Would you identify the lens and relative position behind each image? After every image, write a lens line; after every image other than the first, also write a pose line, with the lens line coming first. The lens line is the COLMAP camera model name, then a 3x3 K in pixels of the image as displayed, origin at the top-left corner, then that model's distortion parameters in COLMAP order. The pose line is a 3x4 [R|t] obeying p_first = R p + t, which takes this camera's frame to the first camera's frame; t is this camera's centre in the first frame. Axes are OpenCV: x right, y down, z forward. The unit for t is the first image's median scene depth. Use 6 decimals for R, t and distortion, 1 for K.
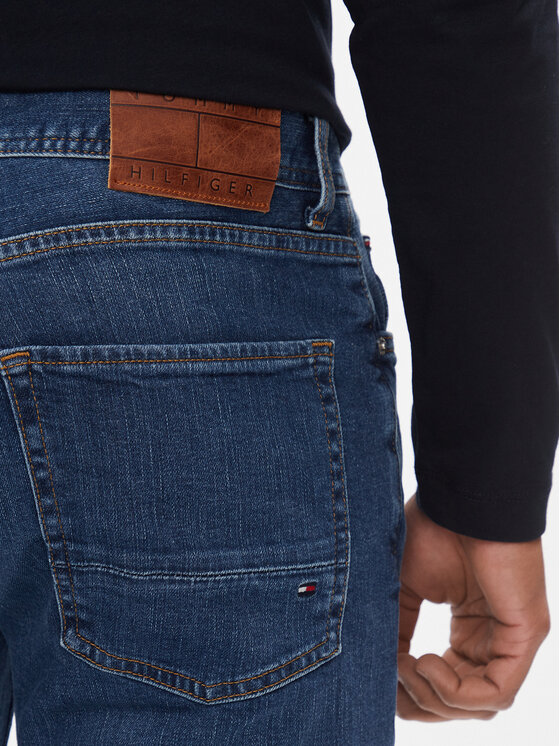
lens RADIAL K [[2210.4, 0, 280.7], [0, 2210.4, 372.8], [0, 0, 1]] dist [-0.157535, 0.000000]
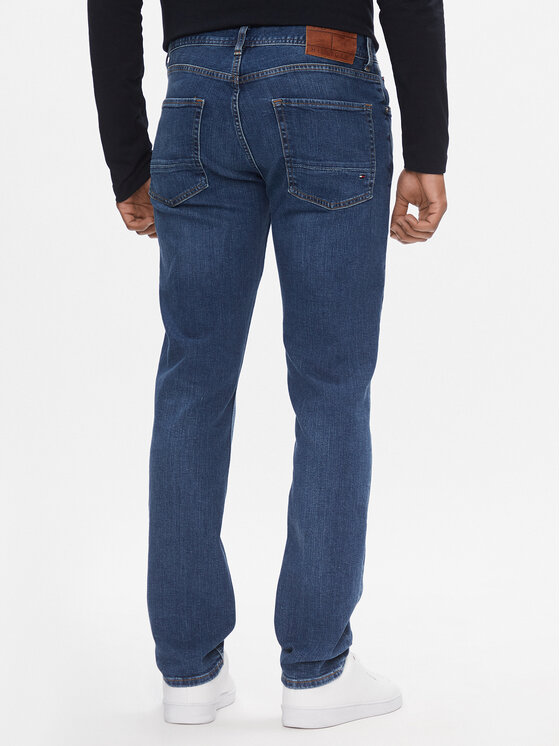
lens RADIAL K [[1489.4, 0, 279.2], [0, 1489.4, 373.4], [0, 0, 1]] dist [-0.076901, 0.000000]
pose [[0.997941, 0.020460, -0.060783, 0.029812], [-0.020673, 0.999782, -0.002872, 0.409243], [0.060711, 0.004123, 0.998147, -1.261880]]
